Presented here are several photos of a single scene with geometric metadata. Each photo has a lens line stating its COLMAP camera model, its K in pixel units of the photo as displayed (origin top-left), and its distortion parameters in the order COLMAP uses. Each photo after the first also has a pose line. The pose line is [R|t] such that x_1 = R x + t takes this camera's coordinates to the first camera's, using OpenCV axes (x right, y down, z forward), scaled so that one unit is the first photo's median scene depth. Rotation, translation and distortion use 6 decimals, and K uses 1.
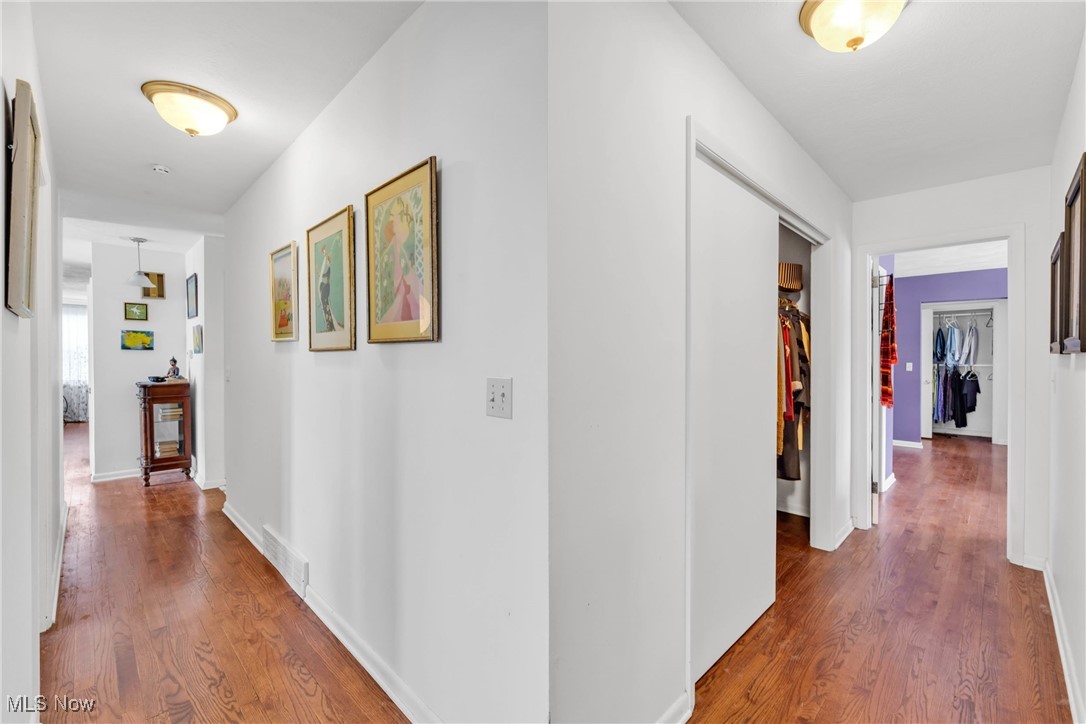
lens RADIAL K [[445.6, 0, 554.7], [0, 445.6, 359.7], [0, 0, 1]] dist [-0.000505, 0.000181]
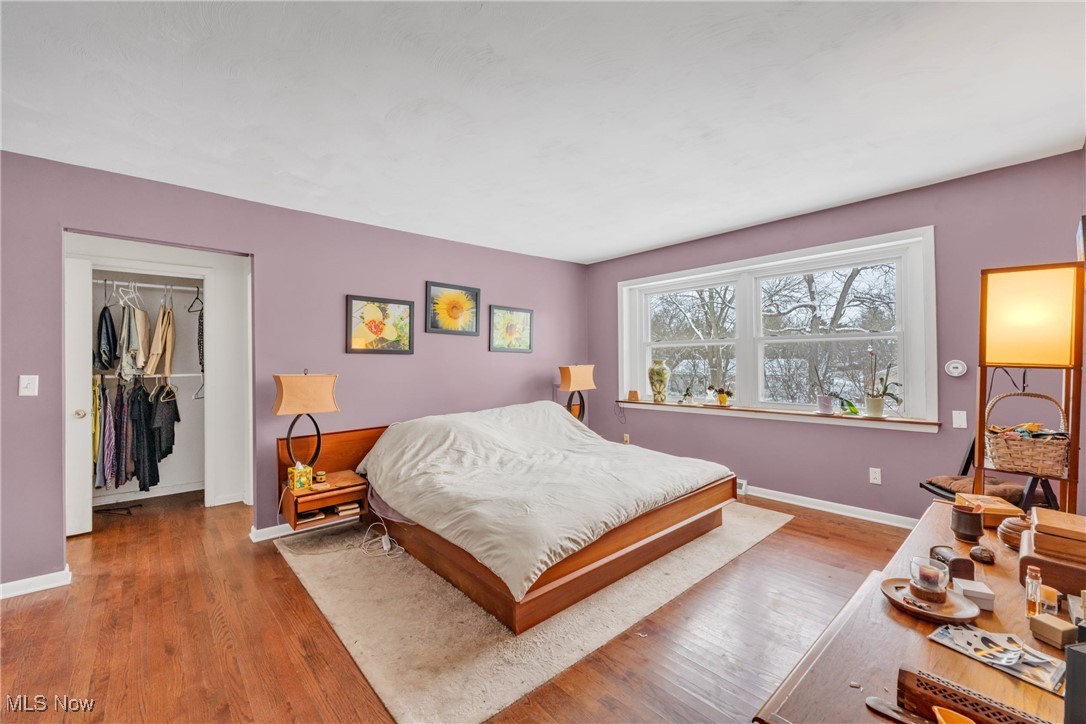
lens RADIAL K [[445.6, 0, 551.7], [0, 445.6, 360.4], [0, 0, 1]] dist [-0.000505, 0.000181]
pose [[0.064014, -0.000658, 0.997949, 0.391571], [0.011720, 0.999931, -0.000092, -0.001079], [-0.997880, 0.011702, 0.064018, 0.463558]]
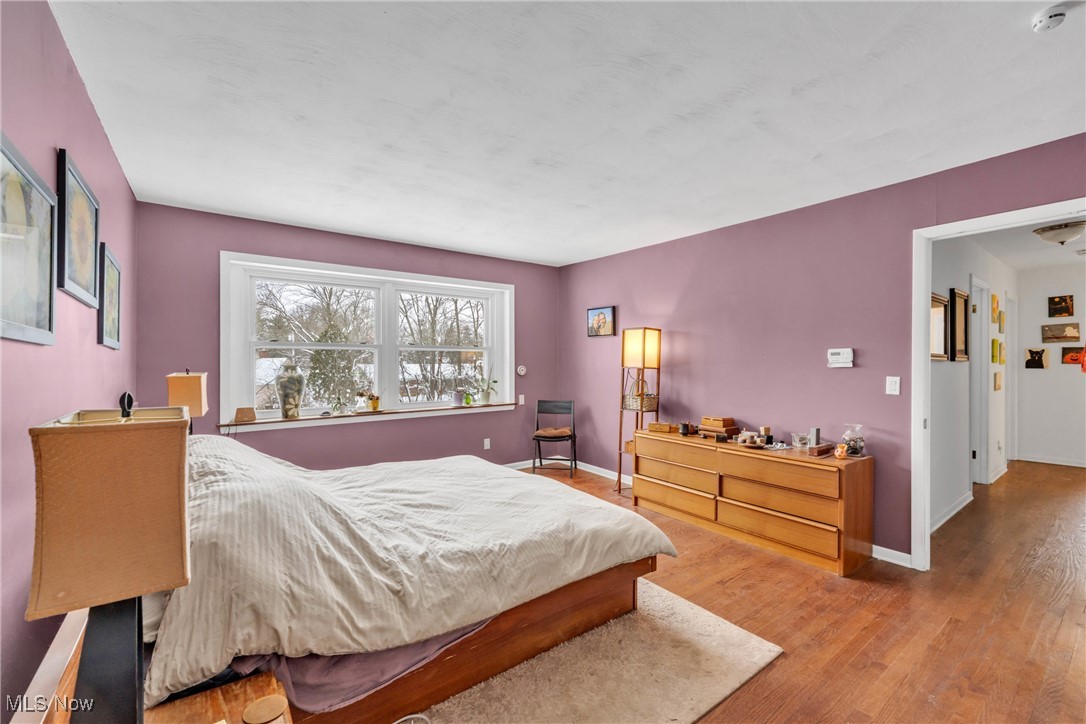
lens RADIAL K [[445.6, 0, 545.2], [0, 445.6, 364.0], [0, 0, 1]] dist [-0.000505, 0.000181]
pose [[-0.988678, 0.000555, 0.150054, 0.807883], [0.001219, 0.999990, 0.004330, -0.003890], [-0.150050, 0.004464, -0.988668, 0.974352]]
